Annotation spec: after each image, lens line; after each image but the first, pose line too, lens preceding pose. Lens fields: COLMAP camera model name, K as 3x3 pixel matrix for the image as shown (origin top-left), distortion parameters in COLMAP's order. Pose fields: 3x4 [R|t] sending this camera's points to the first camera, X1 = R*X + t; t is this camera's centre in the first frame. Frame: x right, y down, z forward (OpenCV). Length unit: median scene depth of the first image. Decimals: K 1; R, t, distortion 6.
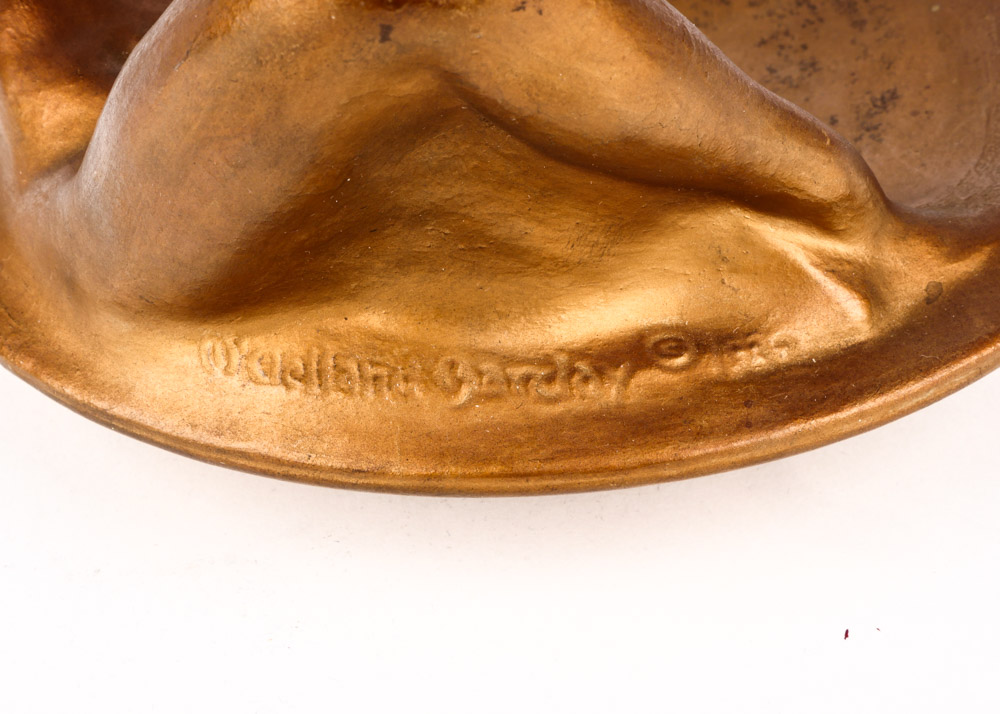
lens RADIAL K [[2012.0, 0, 500.0], [0, 2012.0, 357.0], [0, 0, 1]] dist [0.013717, -0.265693]
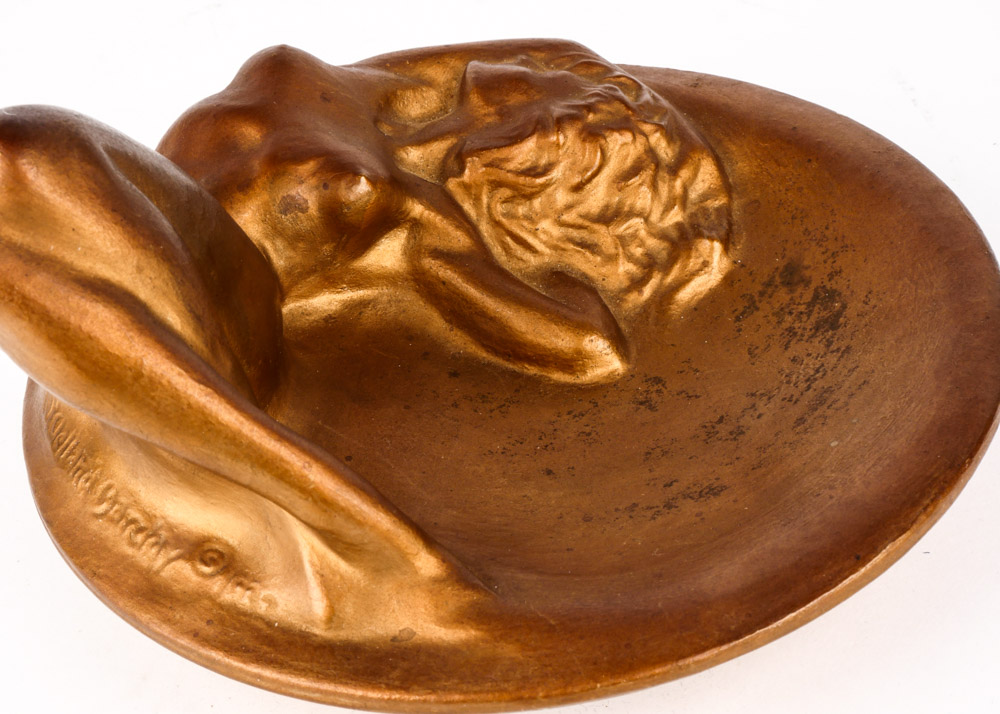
lens RADIAL K [[2012.0, 0, 500.0], [0, 2012.0, 357.0], [0, 0, 1]] dist [0.013717, -0.265693]
pose [[0.636090, 0.469895, -0.612036, 0.985695], [-0.404634, 0.878511, 0.253947, -0.553042], [0.657009, 0.086117, 0.748948, 0.093136]]
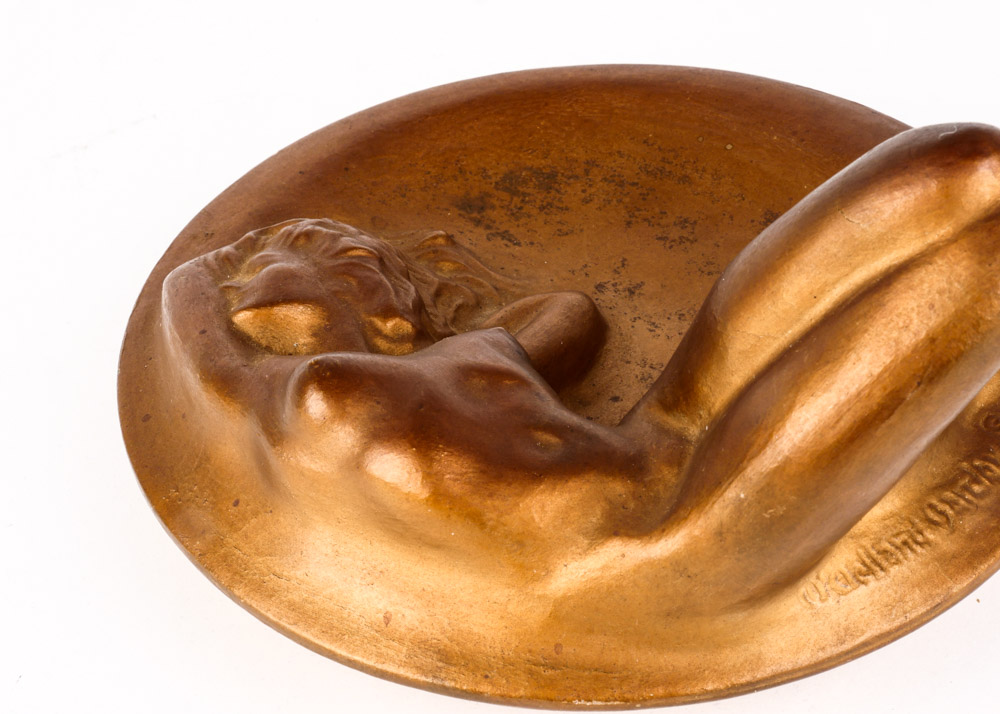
lens RADIAL K [[2012.0, 0, 500.0], [0, 2012.0, 357.0], [0, 0, 1]] dist [0.013717, -0.265693]
pose [[0.681193, -0.464072, 0.566228, -0.961910], [0.468085, 0.870766, 0.150543, -0.433604], [-0.562914, 0.162494, 0.810385, 0.015374]]
